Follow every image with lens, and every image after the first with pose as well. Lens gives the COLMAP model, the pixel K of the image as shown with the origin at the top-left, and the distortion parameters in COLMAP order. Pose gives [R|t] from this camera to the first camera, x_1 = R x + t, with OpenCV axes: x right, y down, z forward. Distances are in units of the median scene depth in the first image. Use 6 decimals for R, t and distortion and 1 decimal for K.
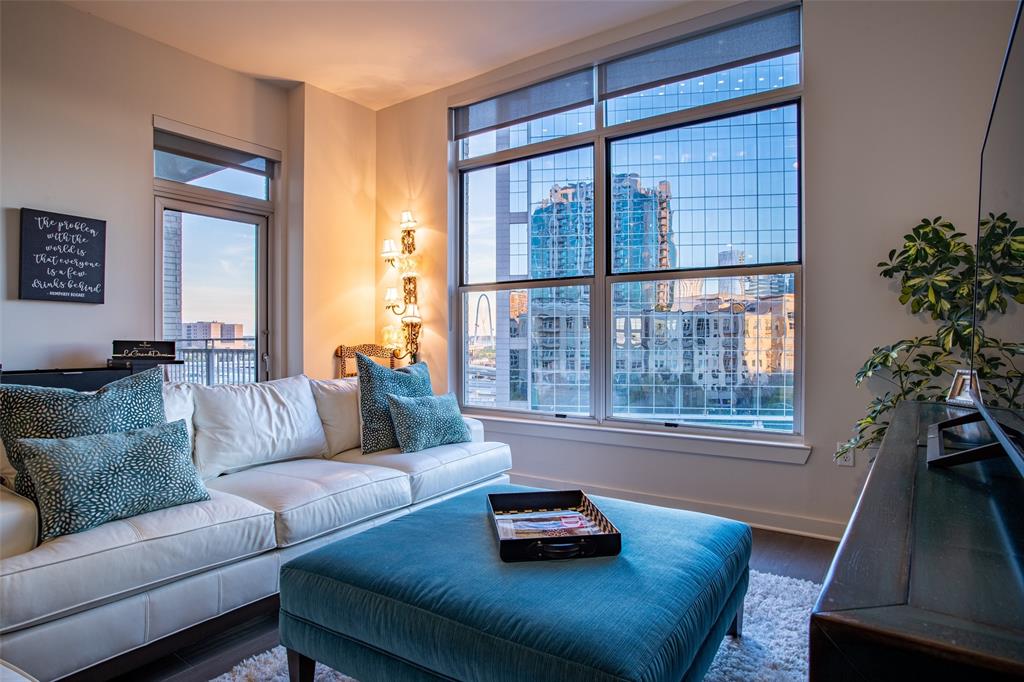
lens RADIAL K [[583.0, 0, 515.9], [0, 583.0, 340.0], [0, 0, 1]] dist [-0.025496, 0.000580]
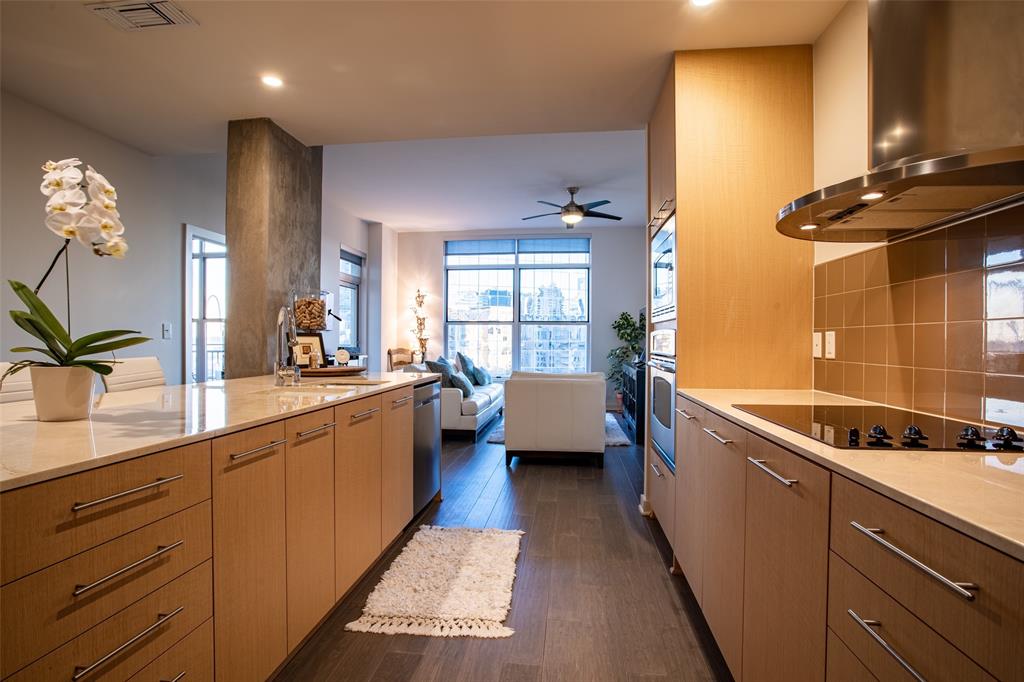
lens RADIAL K [[516.3, 0, 513.3], [0, 516.3, 342.5], [0, 0, 1]] dist [-0.019714, -0.000049]
pose [[0.878115, 0.005734, 0.478415, -0.943877], [-0.006480, 0.999979, -0.000093, -0.017701], [-0.478405, -0.003018, 0.878134, -0.982134]]
